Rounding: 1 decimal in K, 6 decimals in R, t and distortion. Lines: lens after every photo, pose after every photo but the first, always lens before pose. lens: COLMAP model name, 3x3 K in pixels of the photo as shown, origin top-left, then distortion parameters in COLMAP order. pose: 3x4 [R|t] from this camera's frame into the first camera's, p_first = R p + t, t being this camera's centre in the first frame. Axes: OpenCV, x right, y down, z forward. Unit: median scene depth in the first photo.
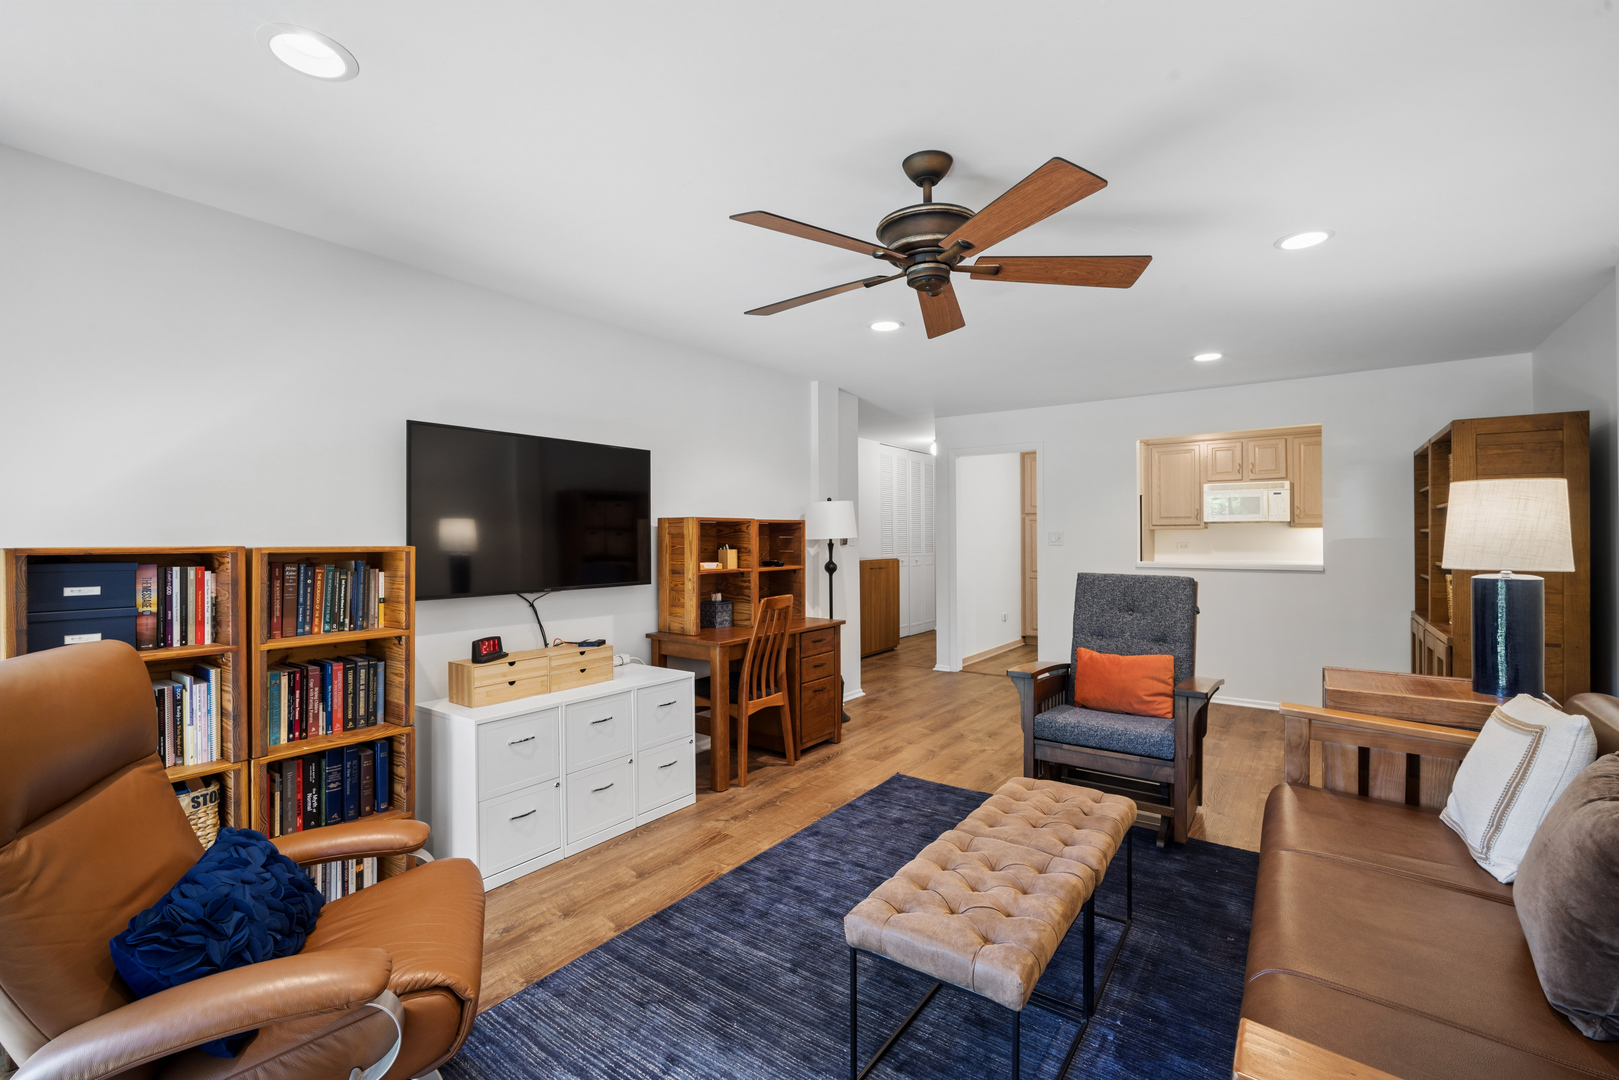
lens RADIAL K [[702.9, 0, 813.1], [0, 702.9, 539.6], [0, 0, 1]] dist [-0.013218, 0.004374]
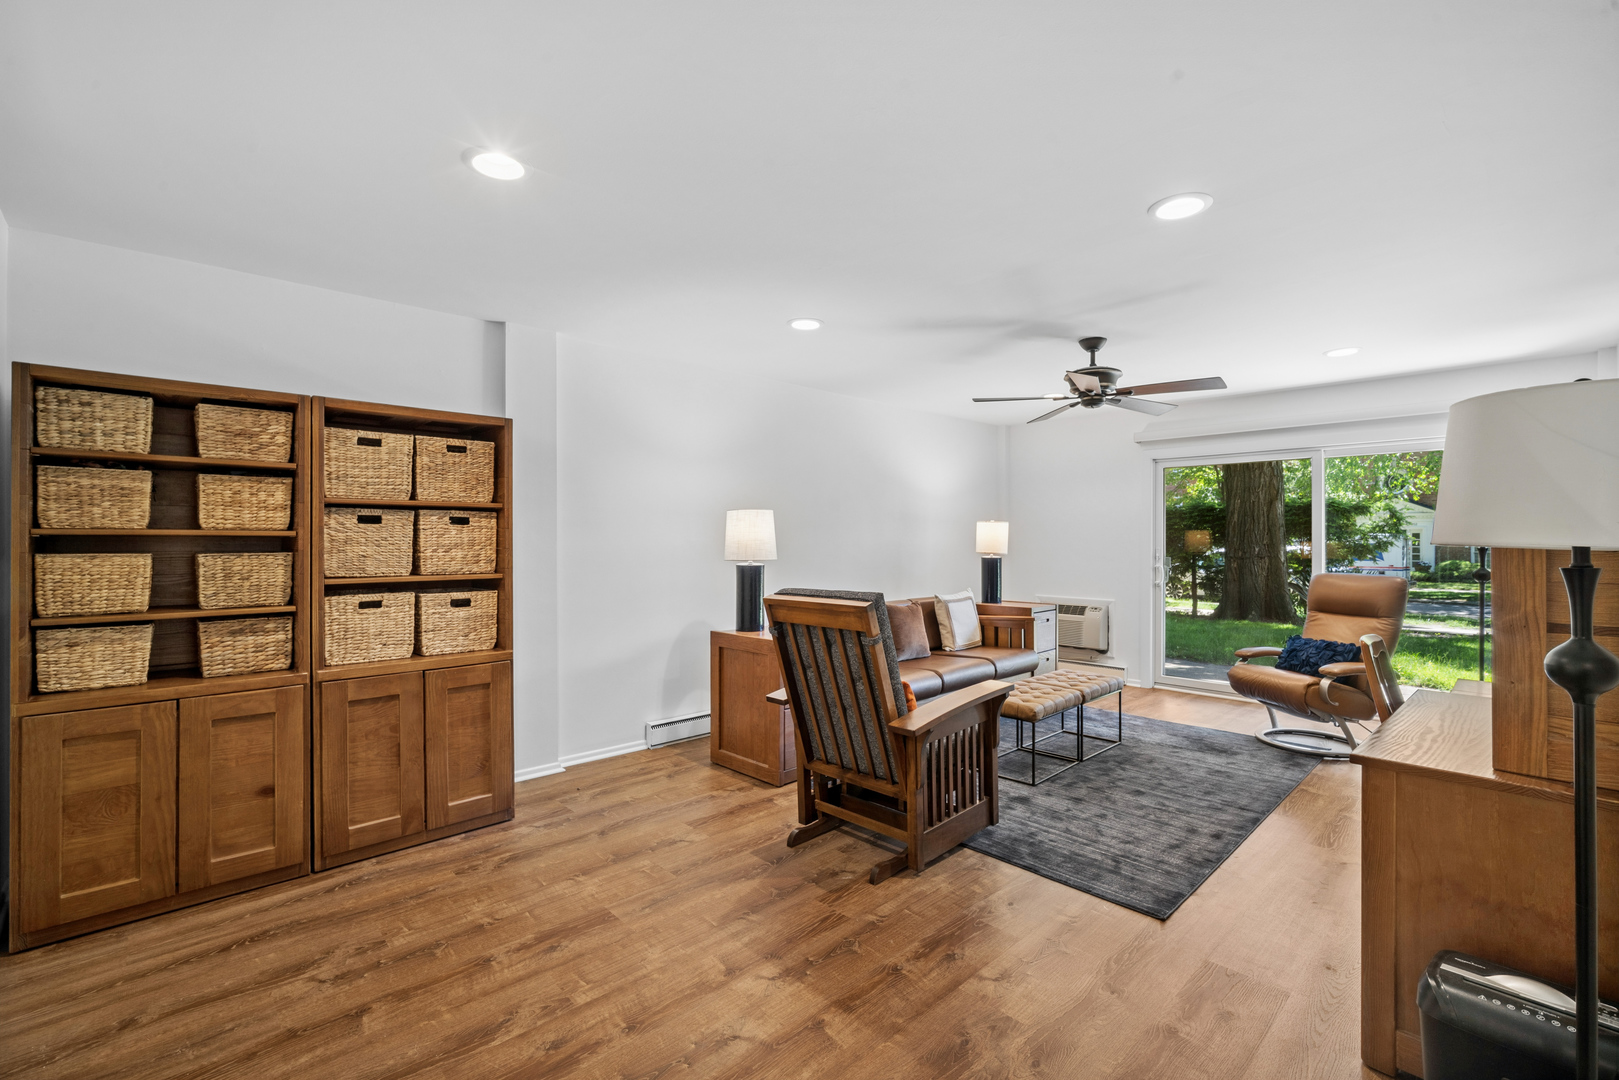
lens RADIAL K [[702.9, 0, 810.0], [0, 702.9, 542.0], [0, 0, 1]] dist [-0.013218, 0.004374]
pose [[-0.982477, 0.004114, 0.186337, 0.359043], [0.004965, 0.999979, 0.004105, -0.007199], [-0.186316, 0.004959, -0.982477, 1.909431]]
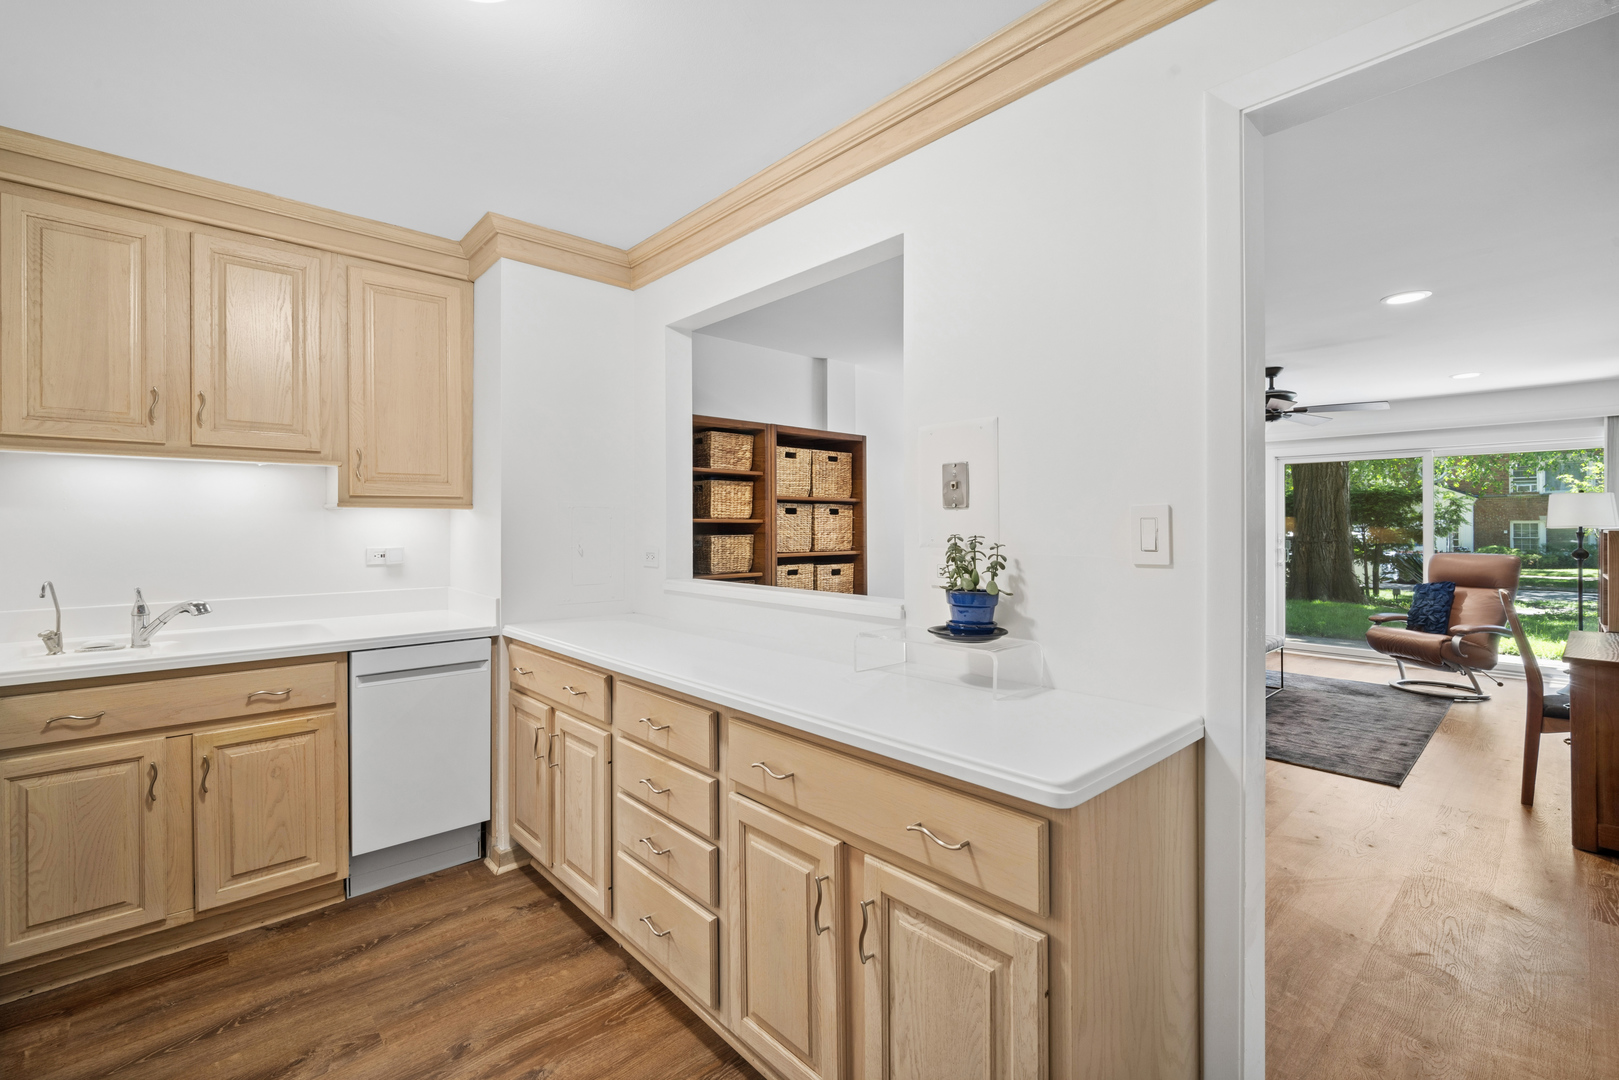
lens RADIAL K [[702.9, 0, 809.9], [0, 702.9, 527.1], [0, 0, 1]] dist [-0.013218, 0.004374]
pose [[-0.978536, 0.004558, 0.206025, 0.776768], [0.005202, 0.999983, 0.002584, -0.009772], [-0.206010, 0.003600, -0.978543, 2.334319]]
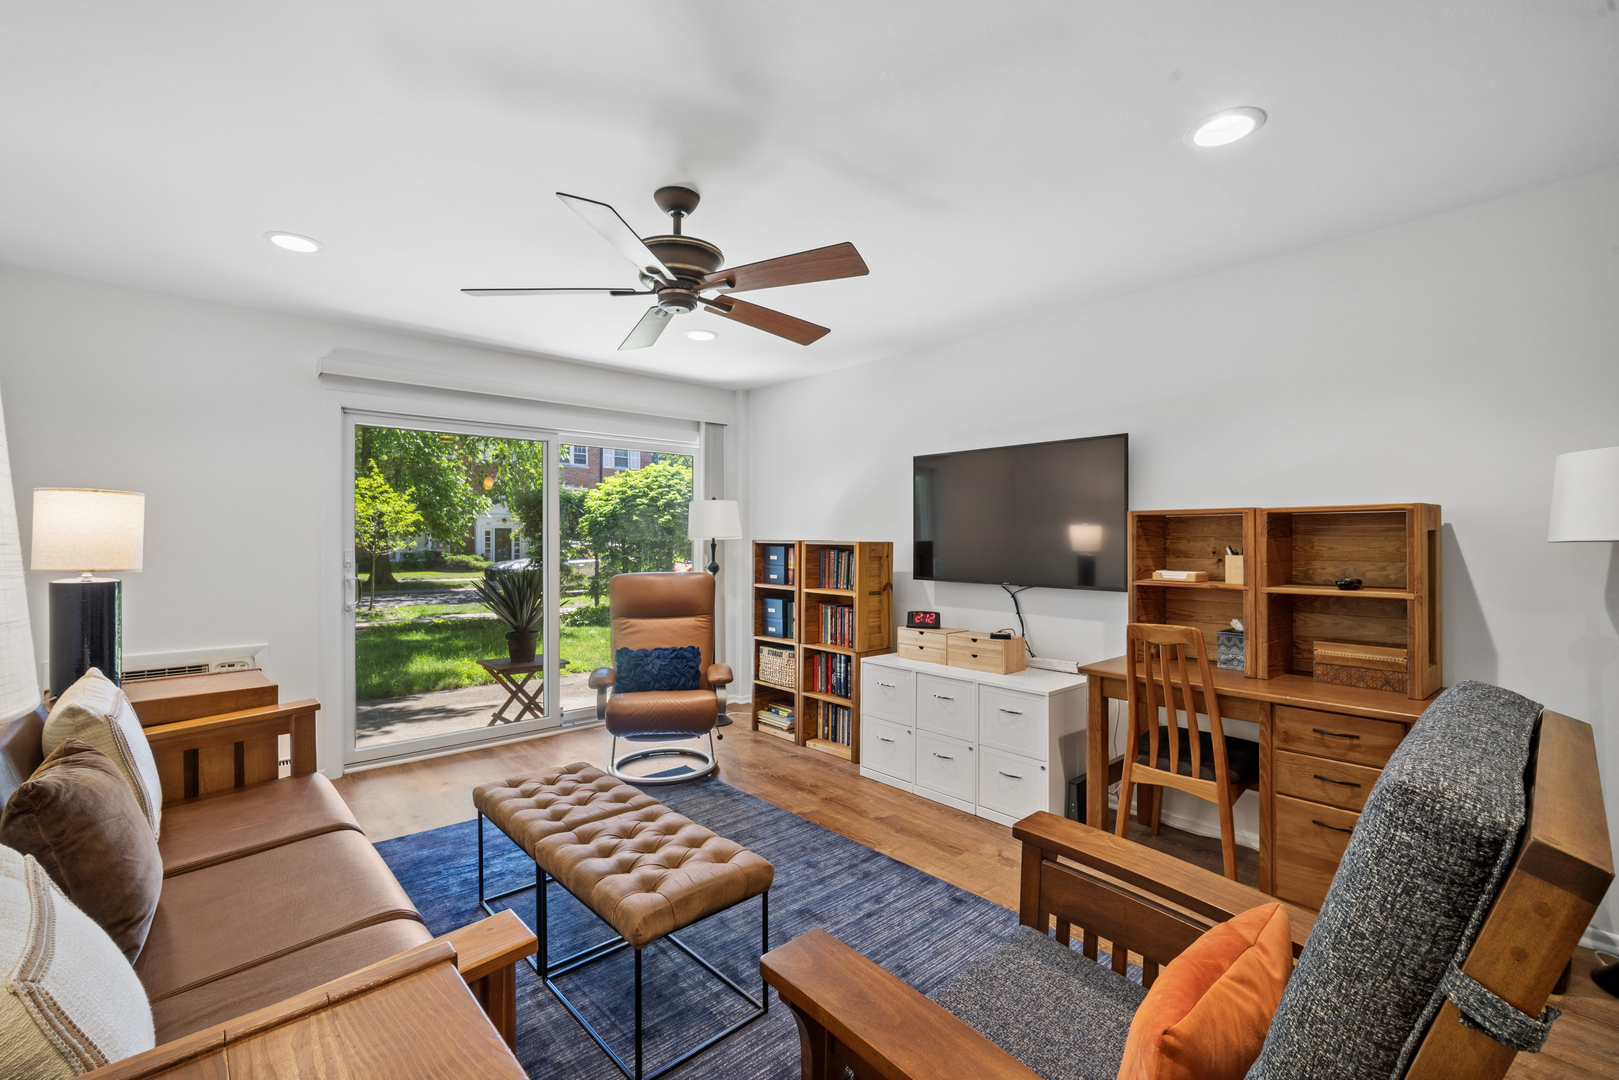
lens RADIAL K [[702.9, 0, 807.0], [0, 702.9, 540.3], [0, 0, 1]] dist [-0.013218, 0.004374]
pose [[-0.214362, 0.009330, -0.976710, 0.767139], [-0.001989, 0.999948, 0.009988, -0.007271], [0.976752, 0.004084, -0.214332, 0.916943]]
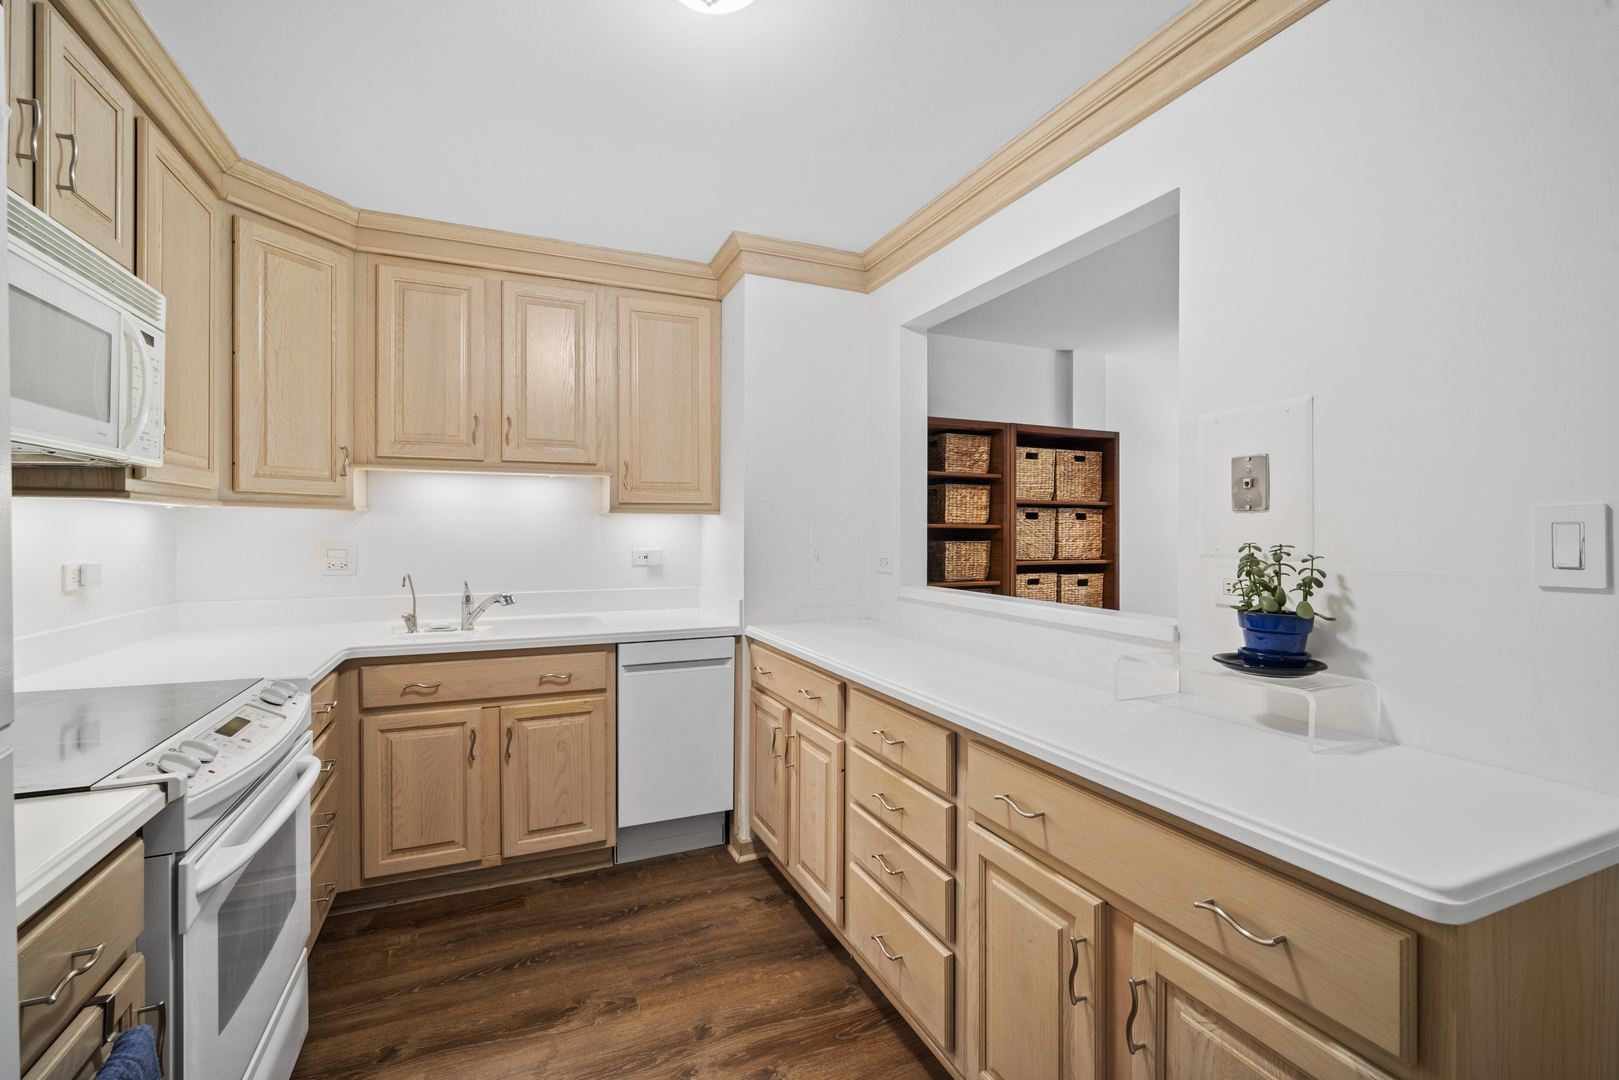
lens RADIAL K [[702.9, 0, 810.8], [0, 702.9, 532.5], [0, 0, 1]] dist [-0.013218, 0.004374]
pose [[-0.861460, 0.000073, 0.507826, 0.791392], [0.000870, 0.999999, 0.001333, -0.009587], [-0.507825, 0.001590, -0.861459, 2.306858]]
